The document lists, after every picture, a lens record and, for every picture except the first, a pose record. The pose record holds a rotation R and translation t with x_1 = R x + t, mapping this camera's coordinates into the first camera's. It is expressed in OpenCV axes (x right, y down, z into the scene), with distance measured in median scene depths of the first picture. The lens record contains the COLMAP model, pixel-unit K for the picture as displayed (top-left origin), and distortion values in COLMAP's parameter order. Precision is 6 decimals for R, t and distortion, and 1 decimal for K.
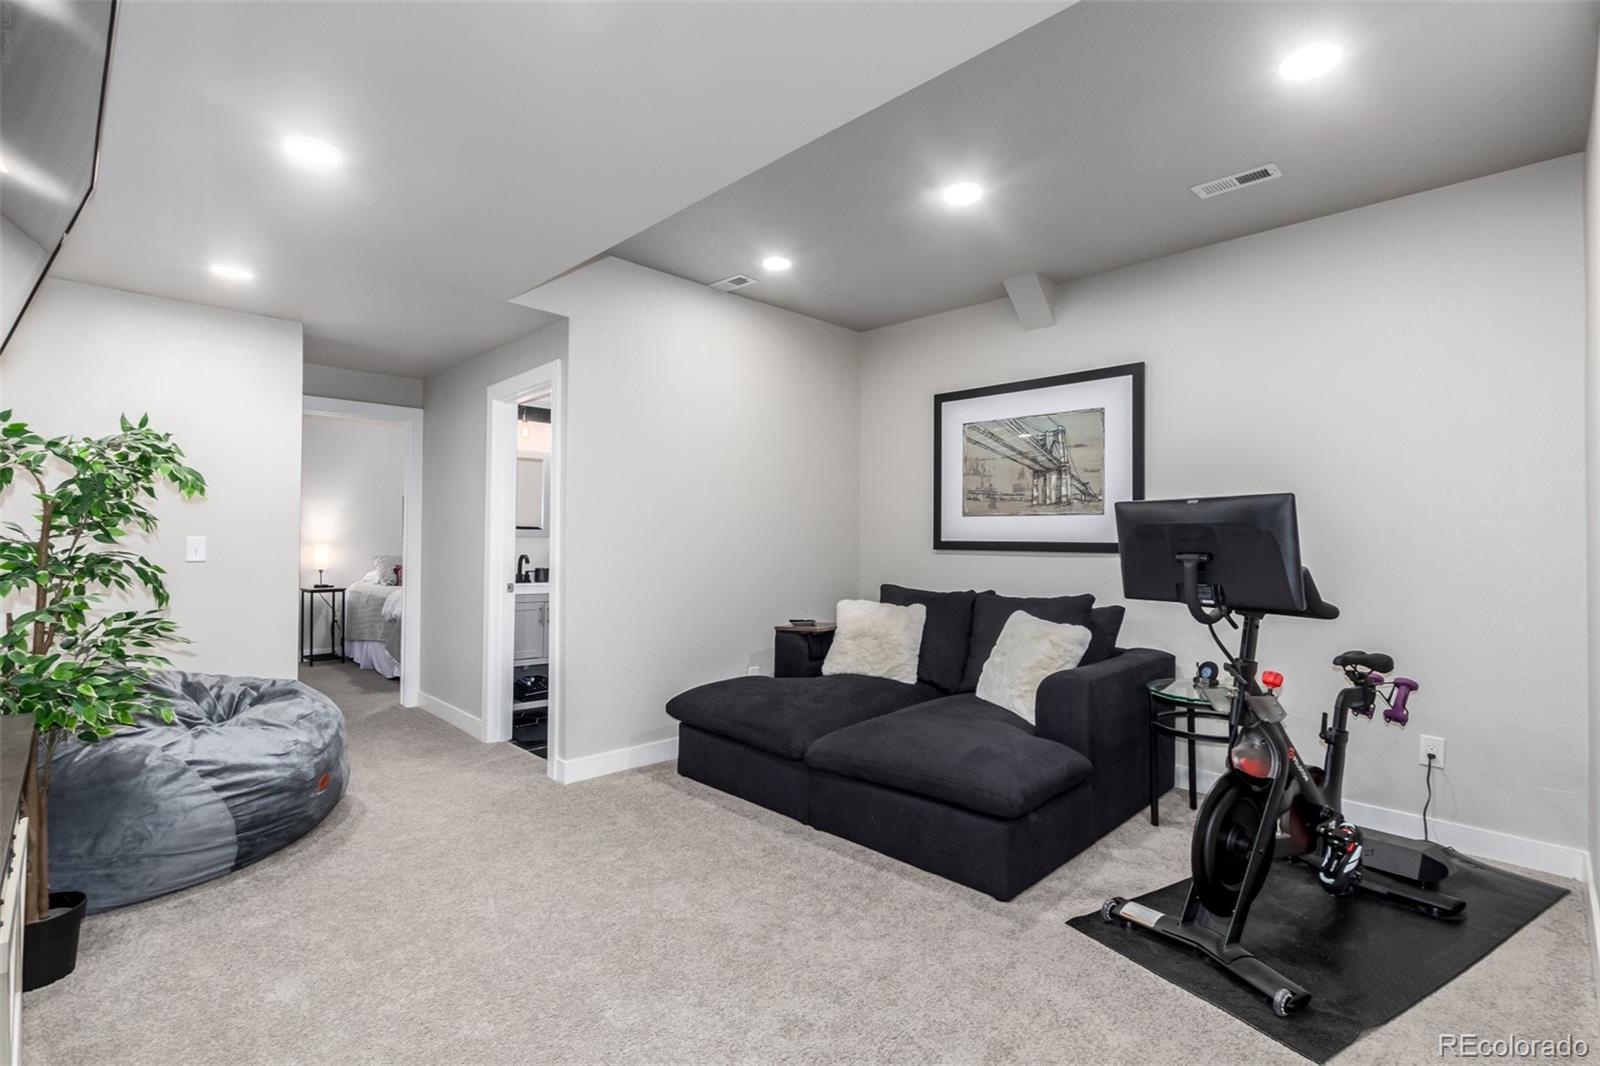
lens RADIAL K [[734.4, 0, 790.9], [0, 734.4, 532.3], [0, 0, 1]] dist [0.007361, -0.003681]
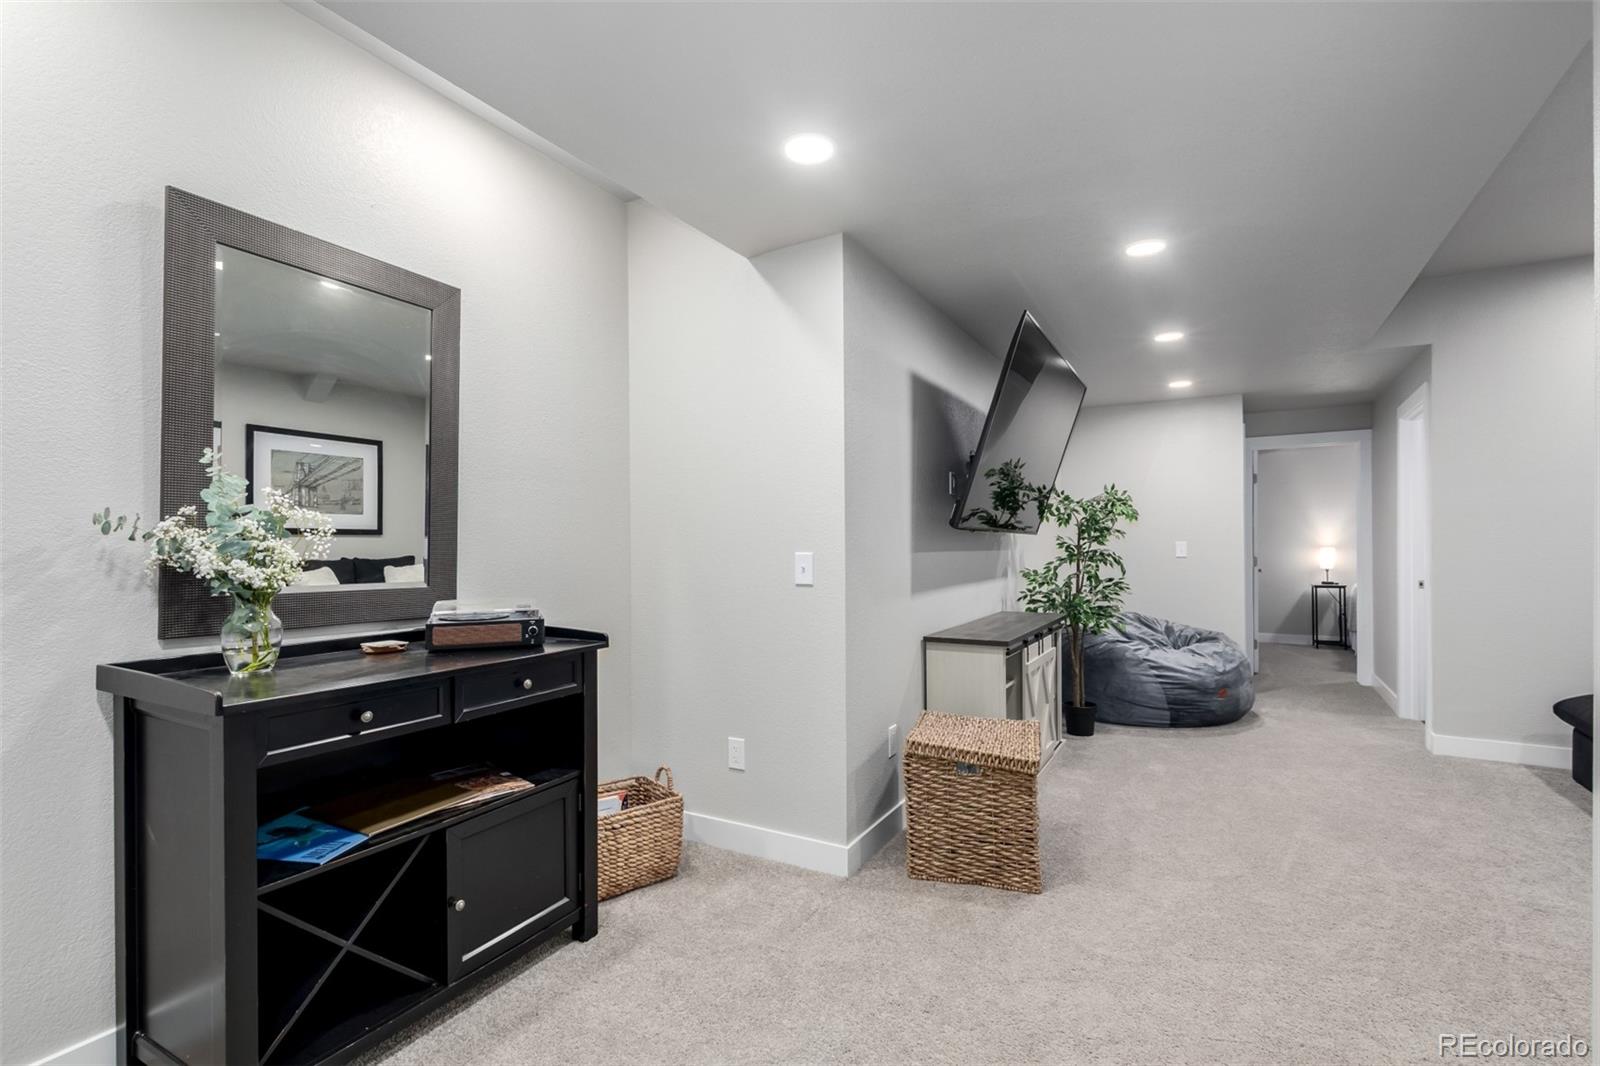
lens RADIAL K [[734.4, 0, 797.6], [0, 734.4, 542.3], [0, 0, 1]] dist [0.007361, -0.003681]
pose [[0.263650, -0.011650, -0.964548, 0.793407], [0.017594, 0.999819, -0.007266, 0.005437], [0.964458, -0.015055, 0.263807, -0.369821]]
